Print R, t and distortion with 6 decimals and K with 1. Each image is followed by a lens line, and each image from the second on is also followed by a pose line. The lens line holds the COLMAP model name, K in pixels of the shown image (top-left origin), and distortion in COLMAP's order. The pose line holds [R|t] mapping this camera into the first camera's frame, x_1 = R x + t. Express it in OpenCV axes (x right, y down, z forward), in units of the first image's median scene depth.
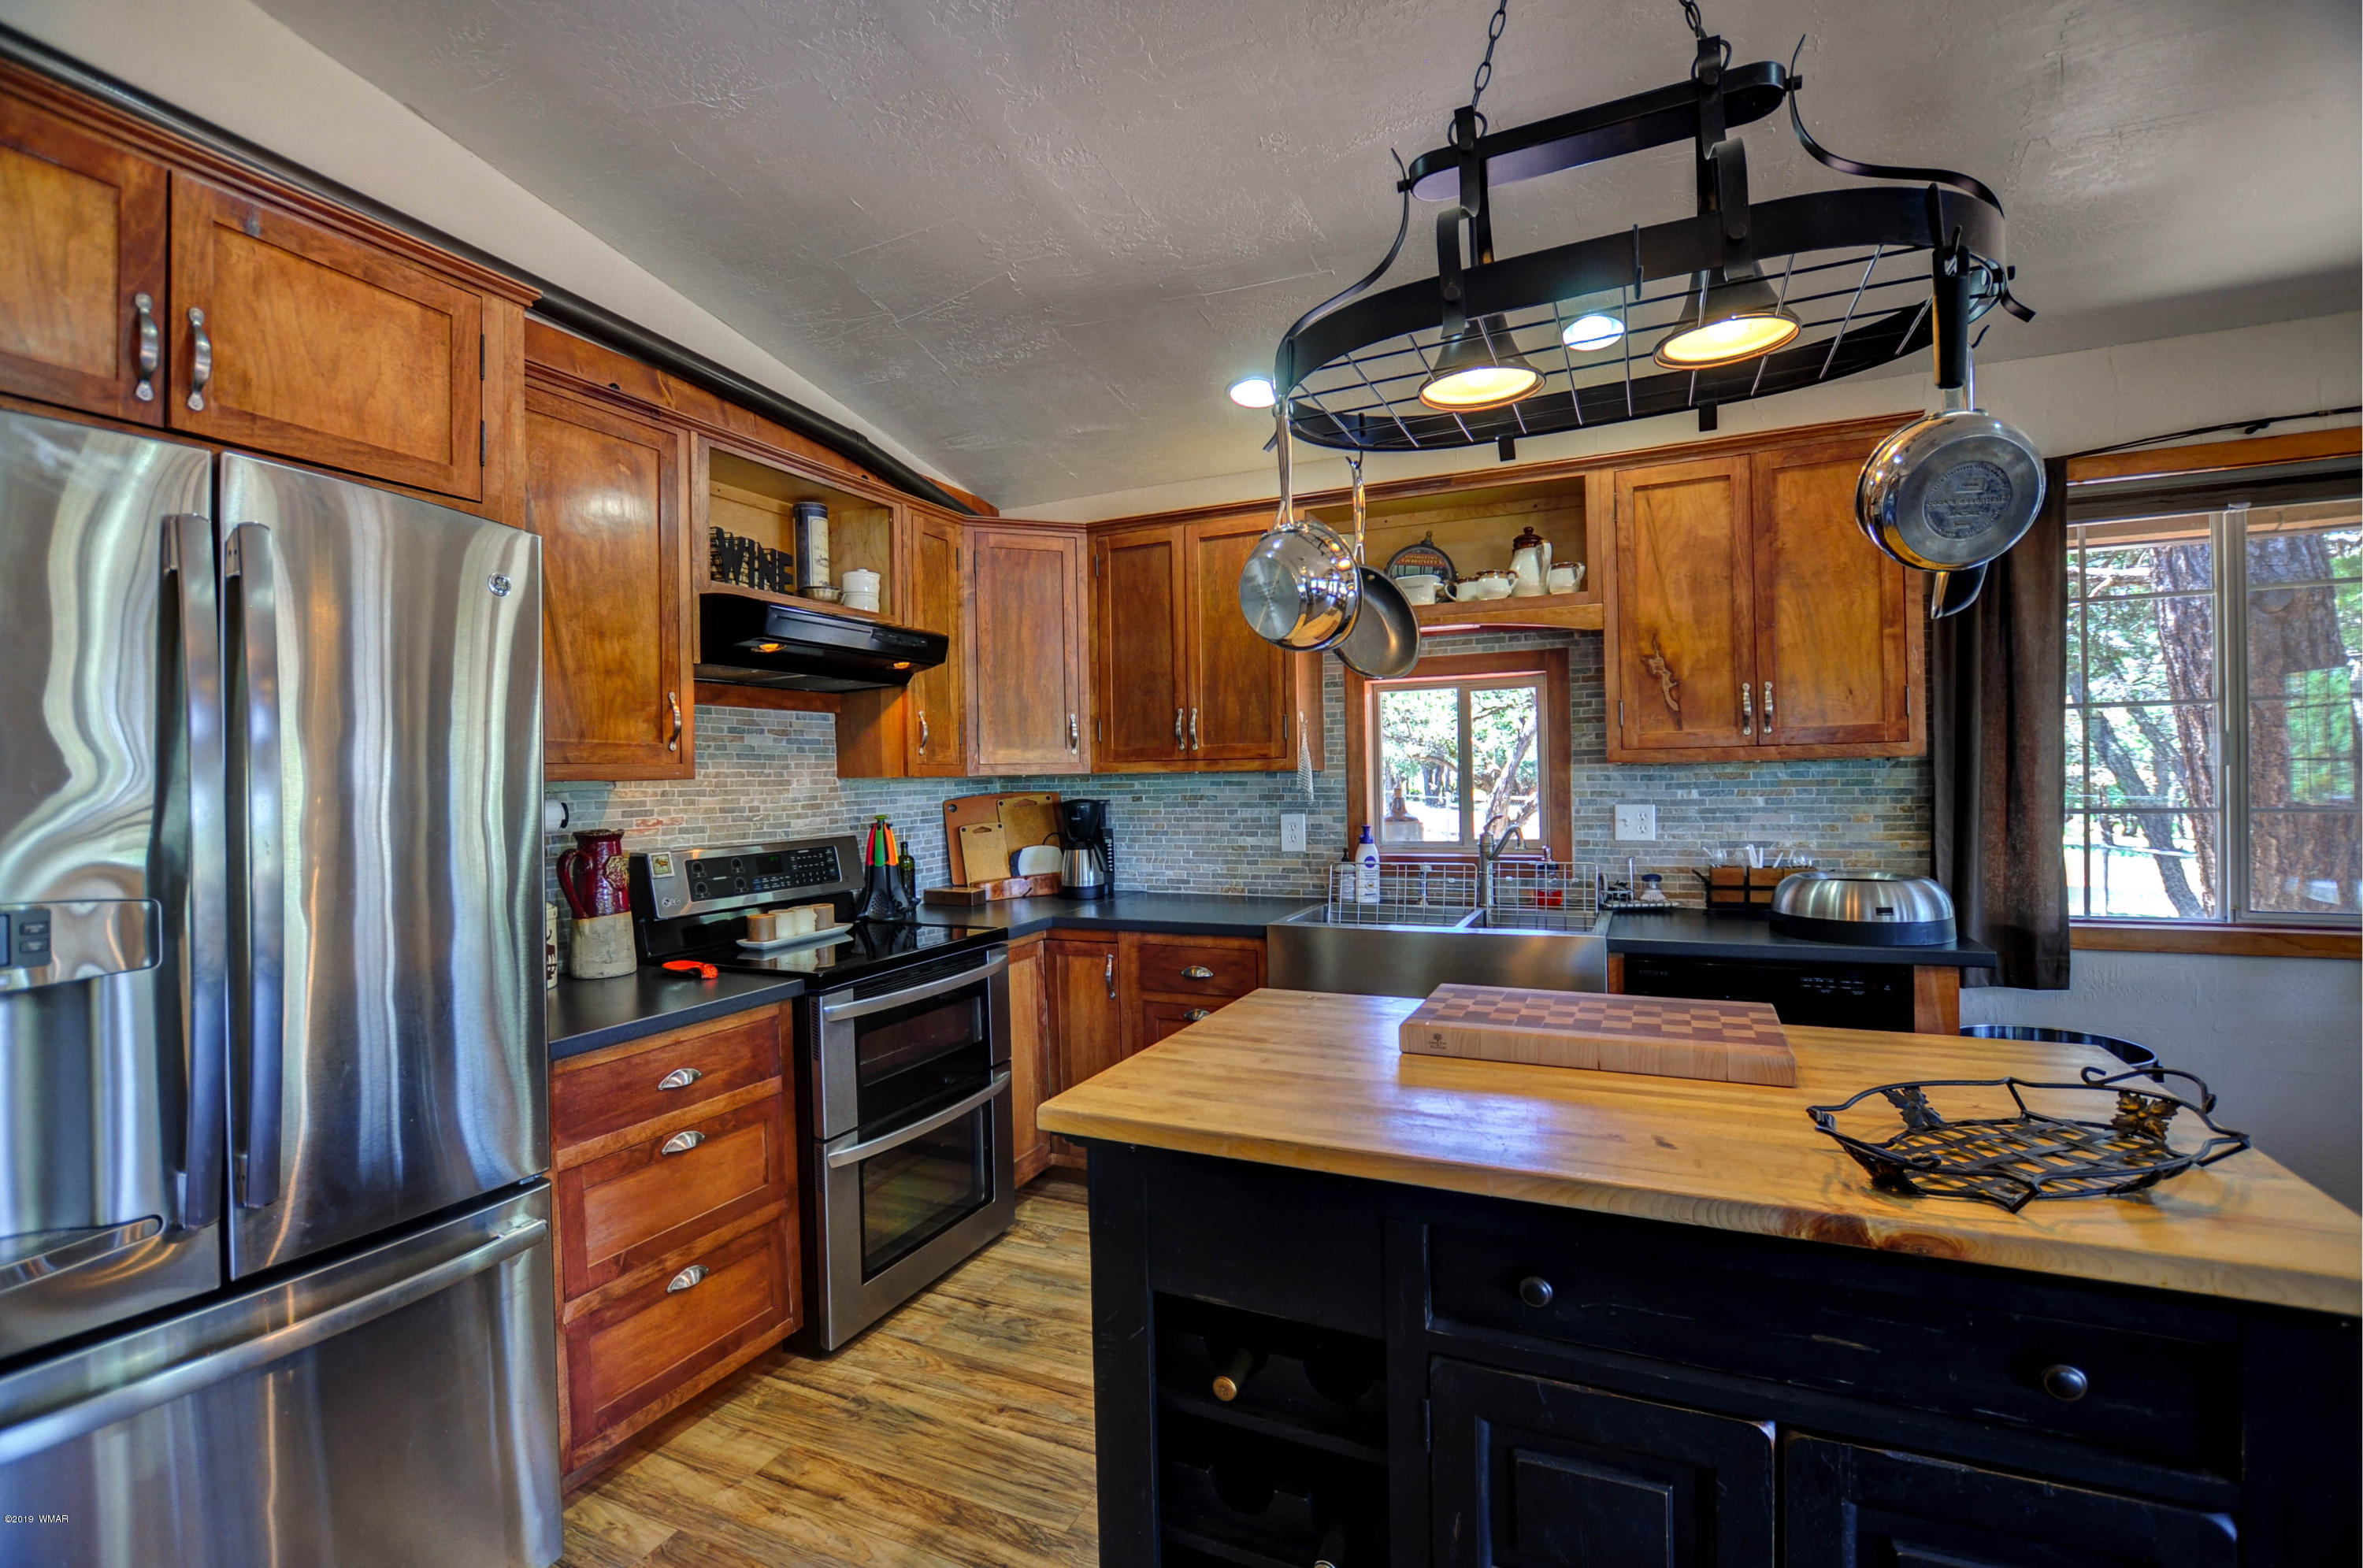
lens RADIAL K [[1038.1, 0, 1178.2], [0, 1038.1, 783.5], [0, 0, 1]] dist [-0.030195, 0.003887]
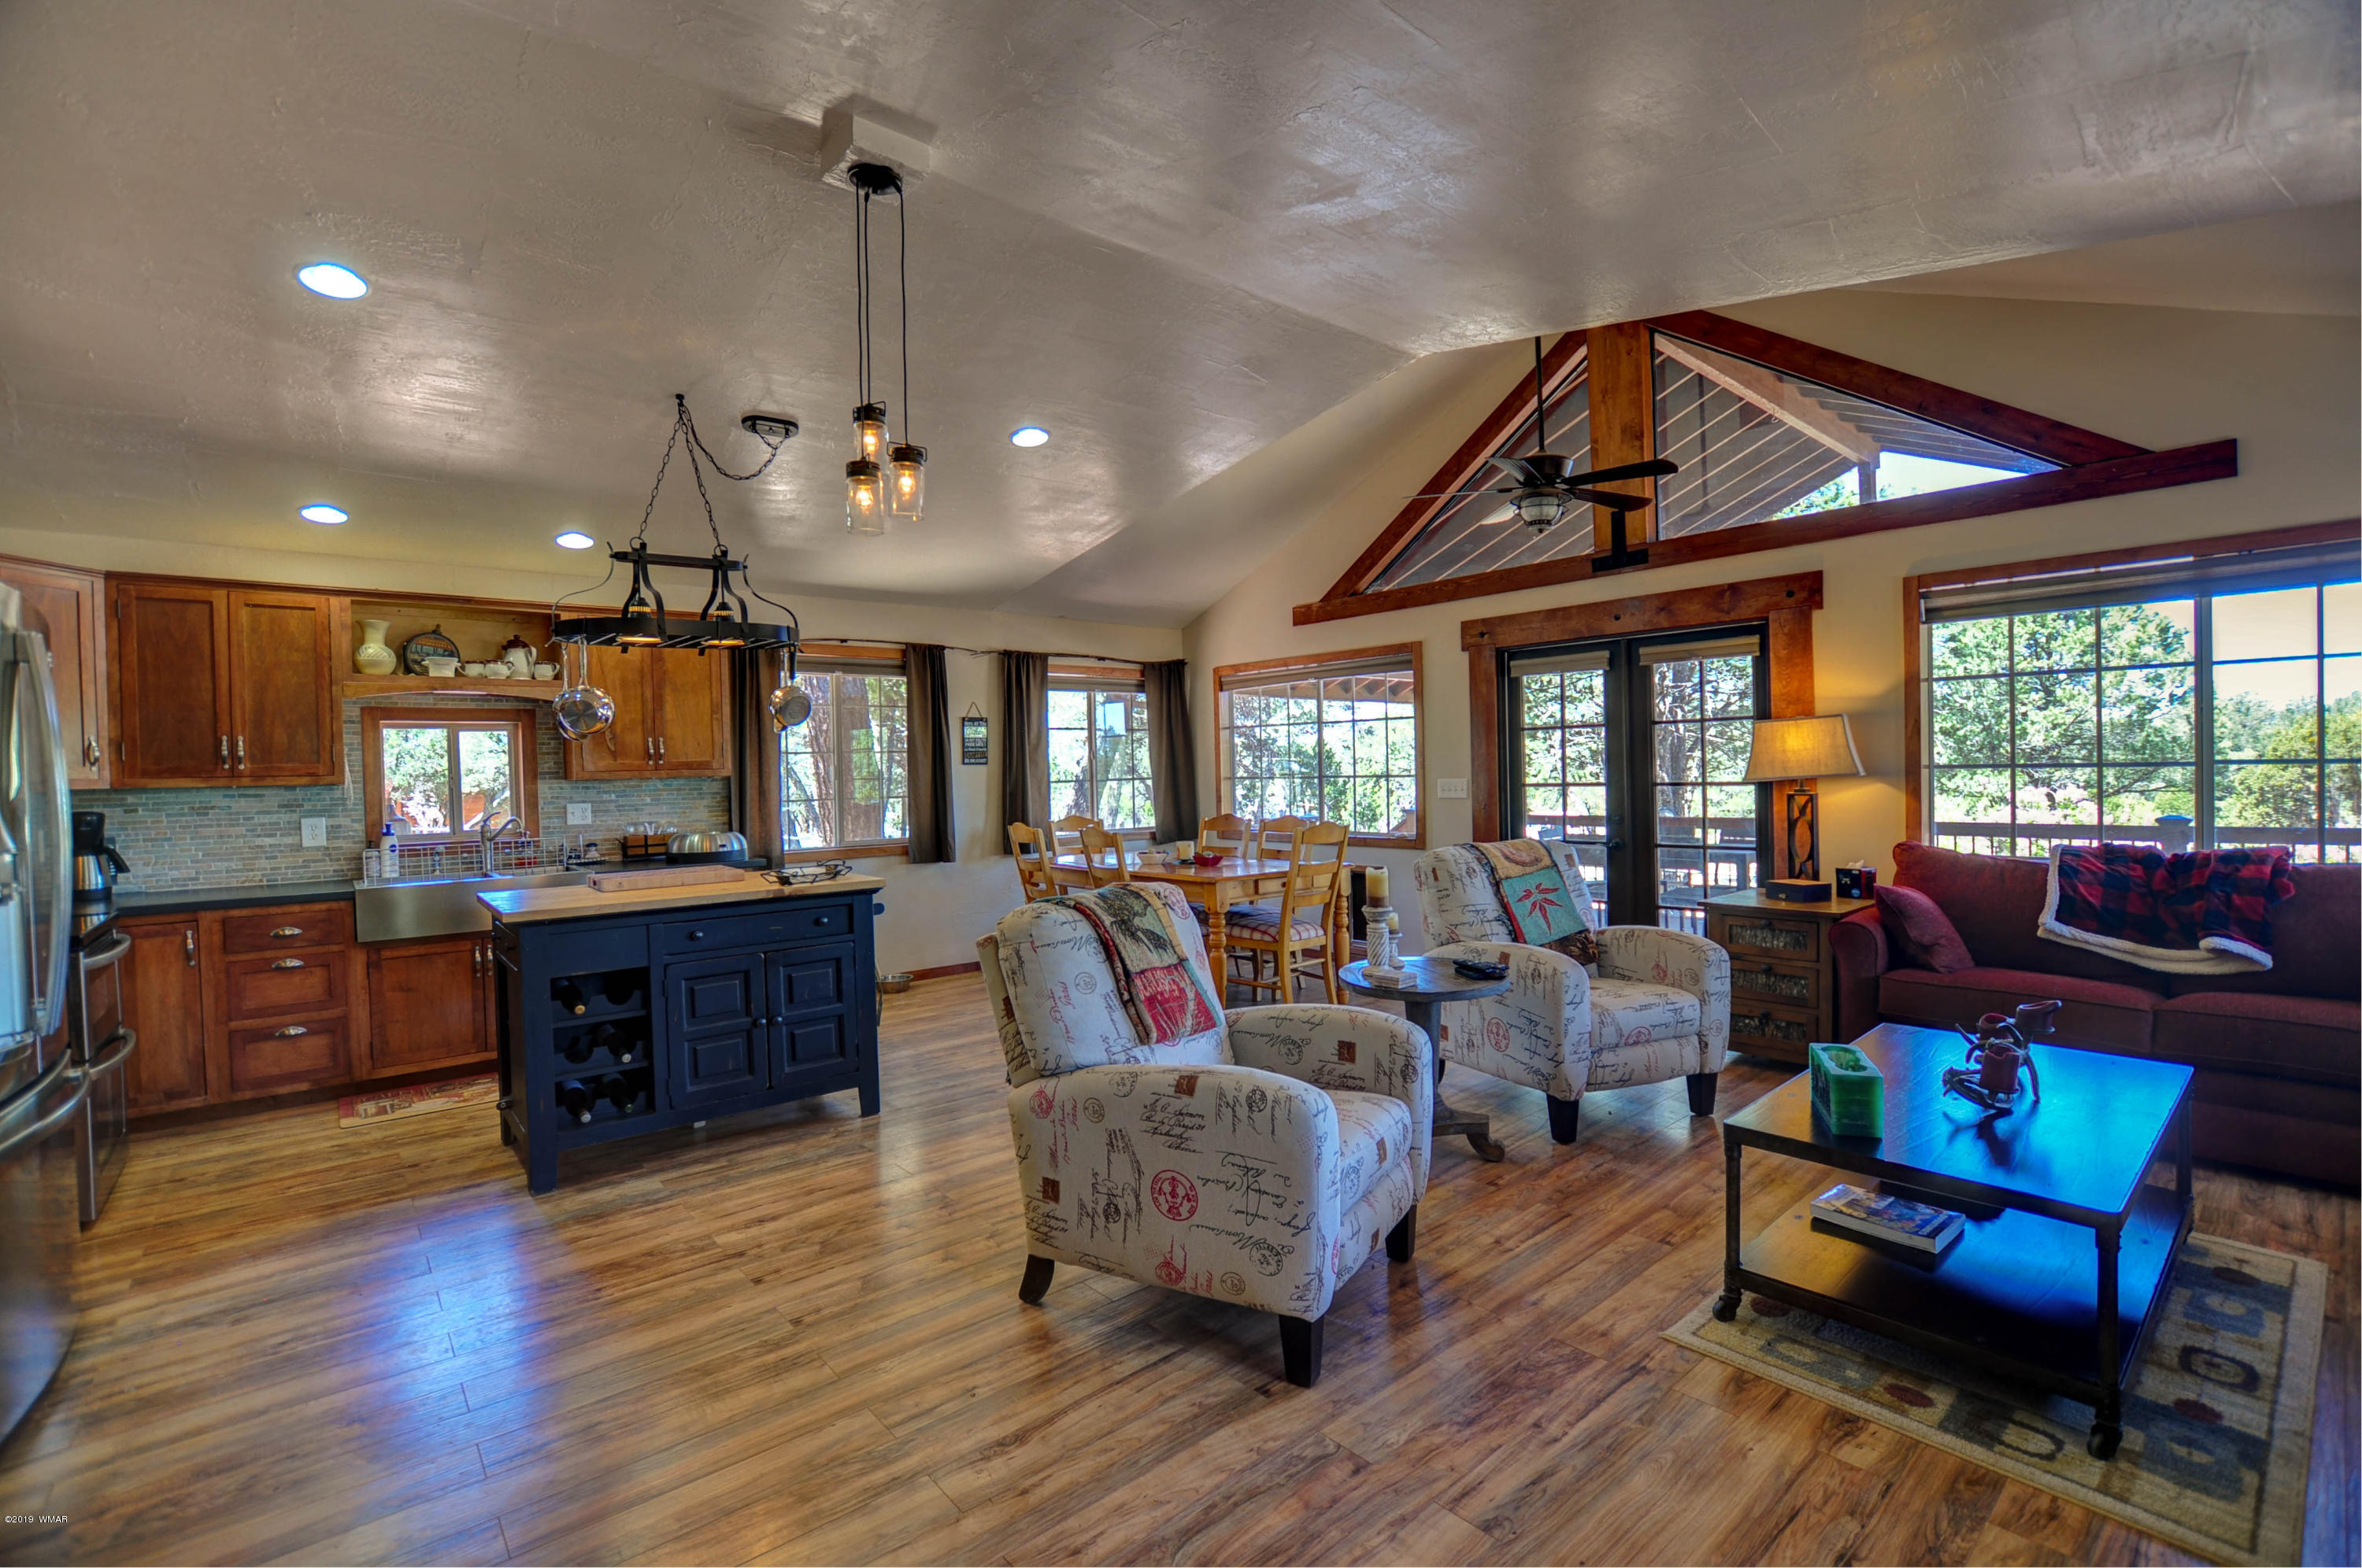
lens RADIAL K [[1037.6, 0, 1167.7], [0, 1037.6, 787.2], [0, 0, 1]] dist [-0.030195, 0.003887]
pose [[0.425039, -0.005546, 0.905158, -0.716683], [0.018593, 0.999824, -0.002604, 0.016588], [-0.904984, 0.017937, 0.425067, -0.639701]]
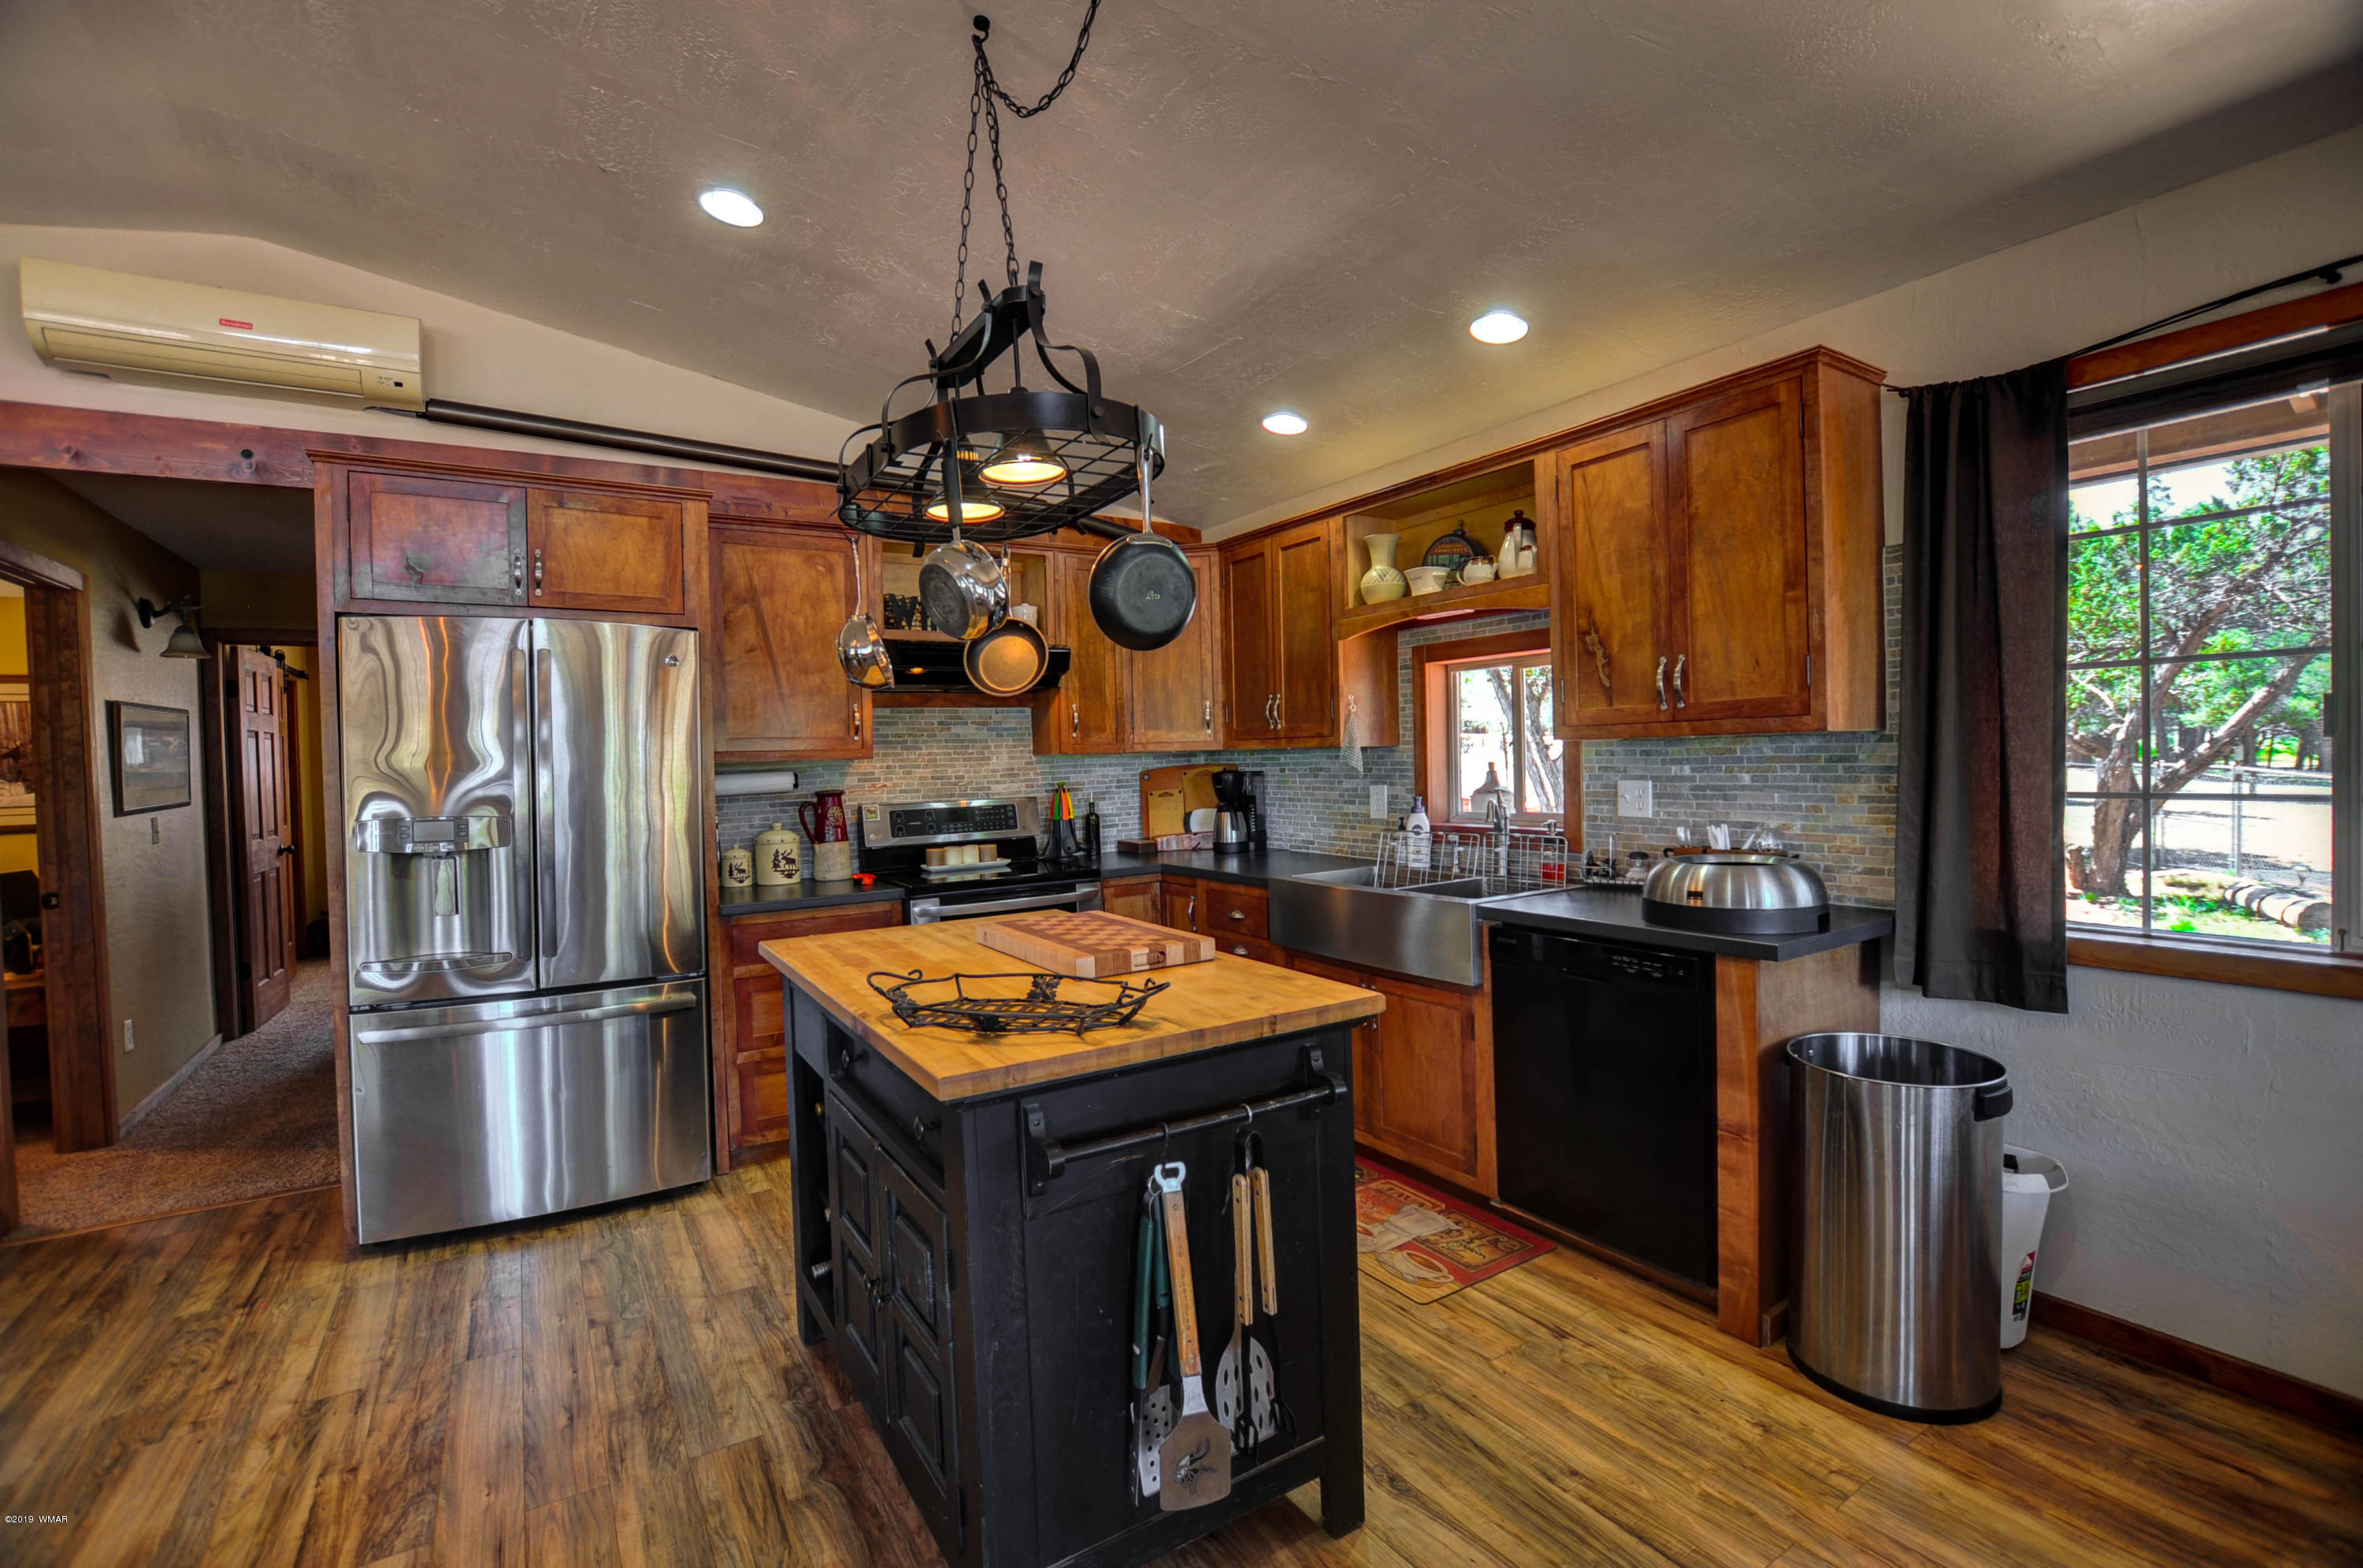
lens RADIAL K [[1038.1, 0, 1165.7], [0, 1038.1, 771.9], [0, 0, 1]] dist [-0.030195, 0.003887]
pose [[0.839597, 0.006070, -0.543176, 0.624394], [0.006290, 0.999762, 0.020896, -0.011368], [0.543173, -0.020961, 0.839359, -0.064537]]
